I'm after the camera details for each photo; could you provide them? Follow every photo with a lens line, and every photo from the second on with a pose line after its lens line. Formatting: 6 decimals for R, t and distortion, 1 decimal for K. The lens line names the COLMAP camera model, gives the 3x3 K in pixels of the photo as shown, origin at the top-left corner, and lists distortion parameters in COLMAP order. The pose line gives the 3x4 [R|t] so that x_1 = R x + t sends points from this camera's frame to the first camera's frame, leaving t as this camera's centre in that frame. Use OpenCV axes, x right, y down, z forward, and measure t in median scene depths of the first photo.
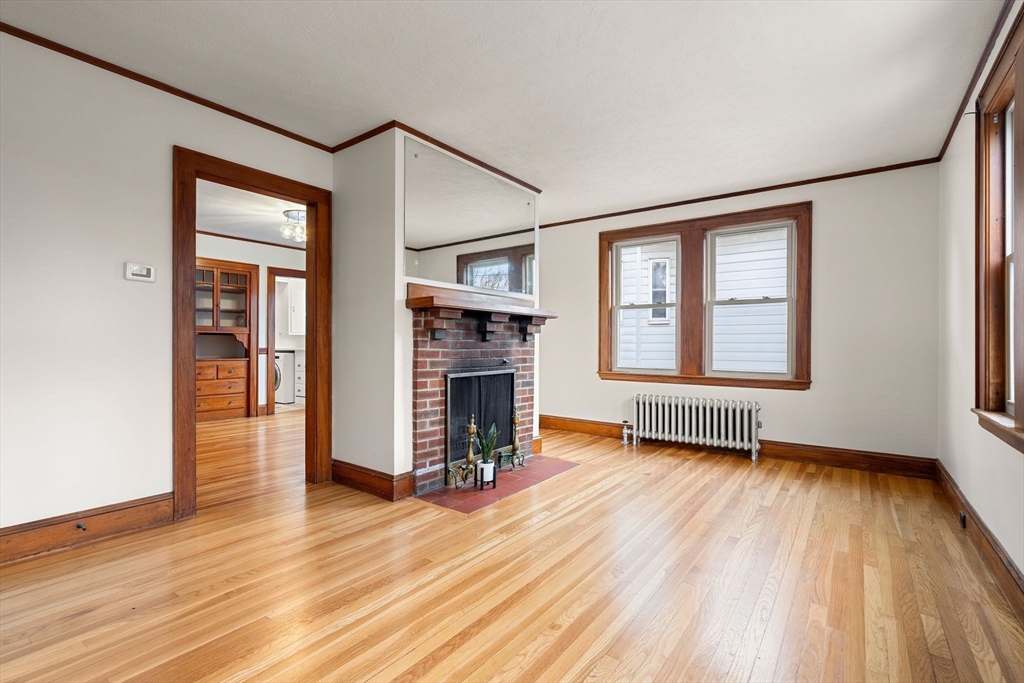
lens RADIAL K [[472.7, 0, 510.2], [0, 472.7, 331.9], [0, 0, 1]] dist [-0.005029, 0.002257]
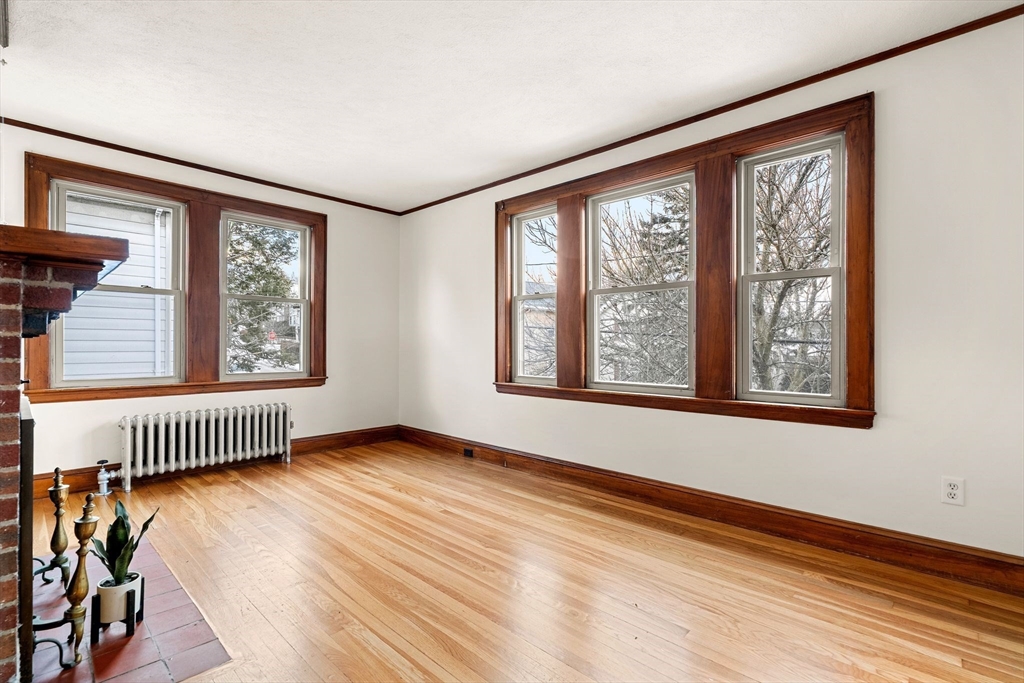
lens RADIAL K [[472.7, 0, 520.3], [0, 472.7, 335.8], [0, 0, 1]] dist [-0.005029, 0.002257]
pose [[0.114198, 0.006841, 0.993434, -0.511139], [-0.028639, 0.999583, -0.003591, -0.000315], [-0.993045, -0.028041, 0.114347, 0.521922]]
